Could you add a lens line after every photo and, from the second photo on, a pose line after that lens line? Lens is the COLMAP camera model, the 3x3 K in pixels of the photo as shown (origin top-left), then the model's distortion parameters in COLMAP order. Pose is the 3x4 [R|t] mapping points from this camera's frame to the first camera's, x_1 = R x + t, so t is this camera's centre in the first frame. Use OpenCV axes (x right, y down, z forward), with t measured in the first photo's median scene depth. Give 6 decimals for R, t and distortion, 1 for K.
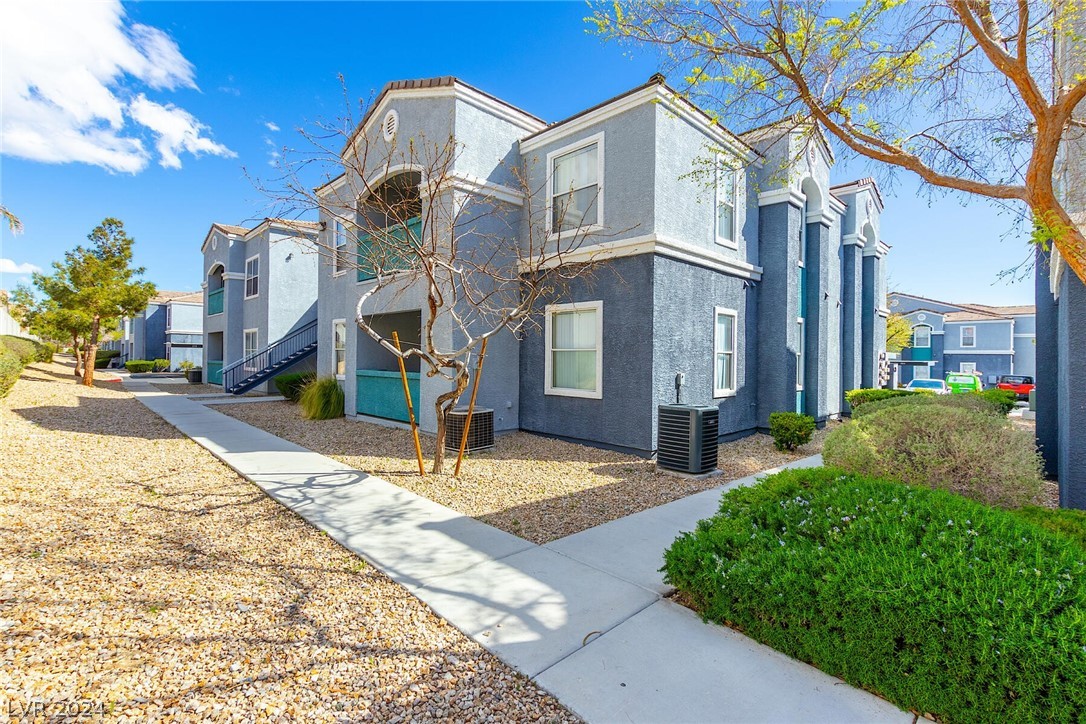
lens RADIAL K [[497.0, 0, 543.0], [0, 497.0, 362.0], [0, 0, 1]] dist [0.021611, 0.000012]
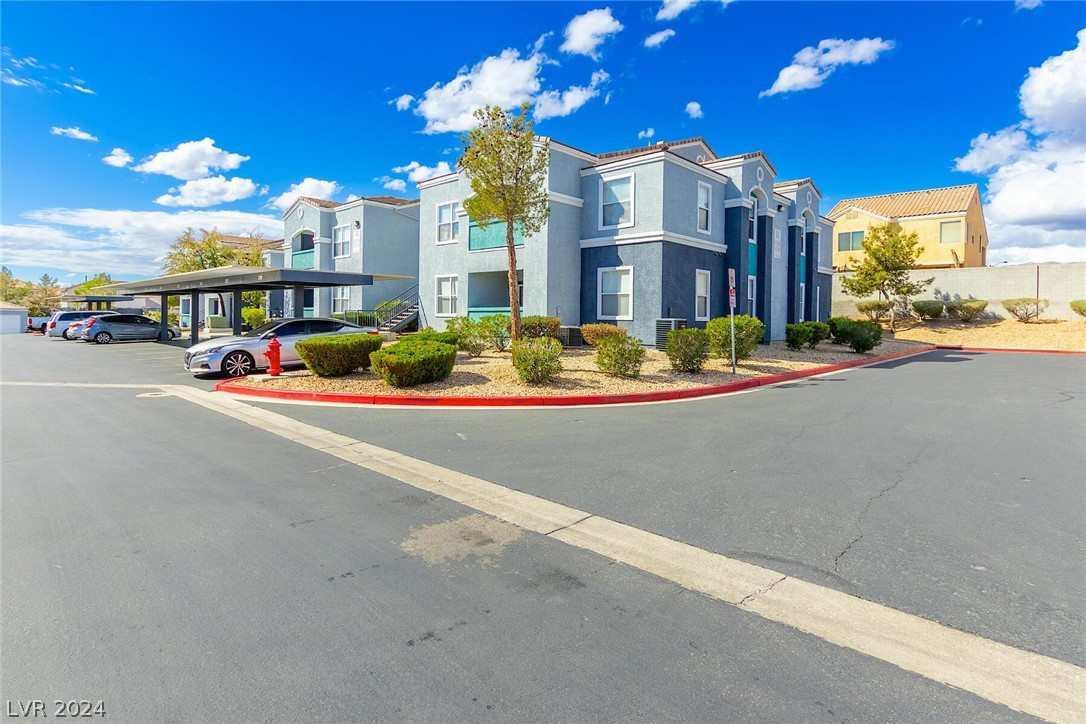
lens RADIAL K [[538.9, 0, 545.8], [0, 538.9, 336.4], [0, 0, 1]] dist [-0.003814, -0.000187]
pose [[0.999857, 0.003351, 0.016563, -0.181590], [-0.003812, 0.999603, 0.027911, 0.063103], [-0.016463, -0.027970, 0.999473, -0.765743]]
